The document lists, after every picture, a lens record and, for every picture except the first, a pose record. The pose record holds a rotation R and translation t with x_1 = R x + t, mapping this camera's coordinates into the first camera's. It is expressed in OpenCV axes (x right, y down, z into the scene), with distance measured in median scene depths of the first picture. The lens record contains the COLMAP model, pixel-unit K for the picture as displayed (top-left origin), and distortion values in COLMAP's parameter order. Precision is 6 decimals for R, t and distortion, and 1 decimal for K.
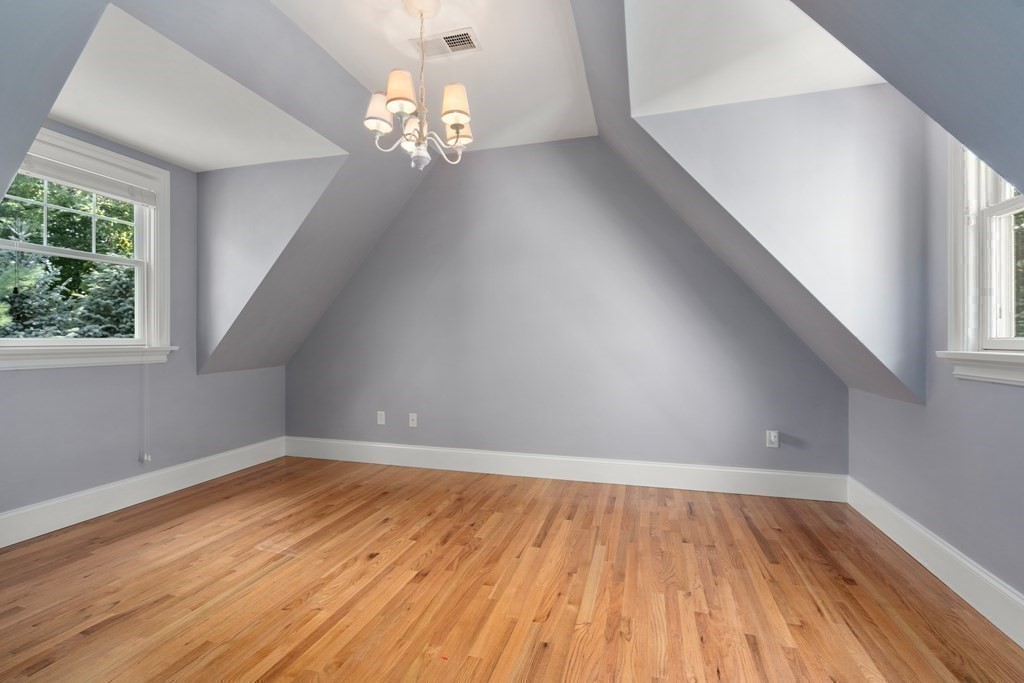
lens RADIAL K [[470.4, 0, 512.3], [0, 470.4, 339.9], [0, 0, 1]] dist [-0.006688, 0.000788]
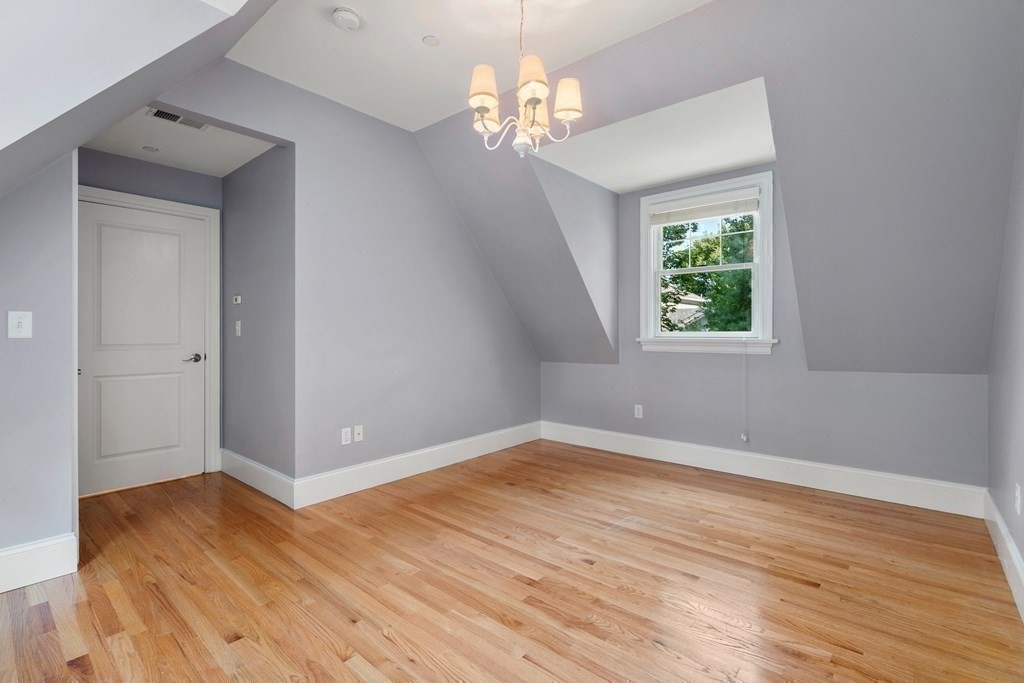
lens RADIAL K [[470.4, 0, 510.1], [0, 470.4, 336.3], [0, 0, 1]] dist [-0.006688, 0.000788]
pose [[-0.422411, 0.008483, -0.906365, 0.569306], [-0.001205, 0.999950, 0.009921, -0.002946], [0.906404, 0.005283, -0.422380, 1.145957]]
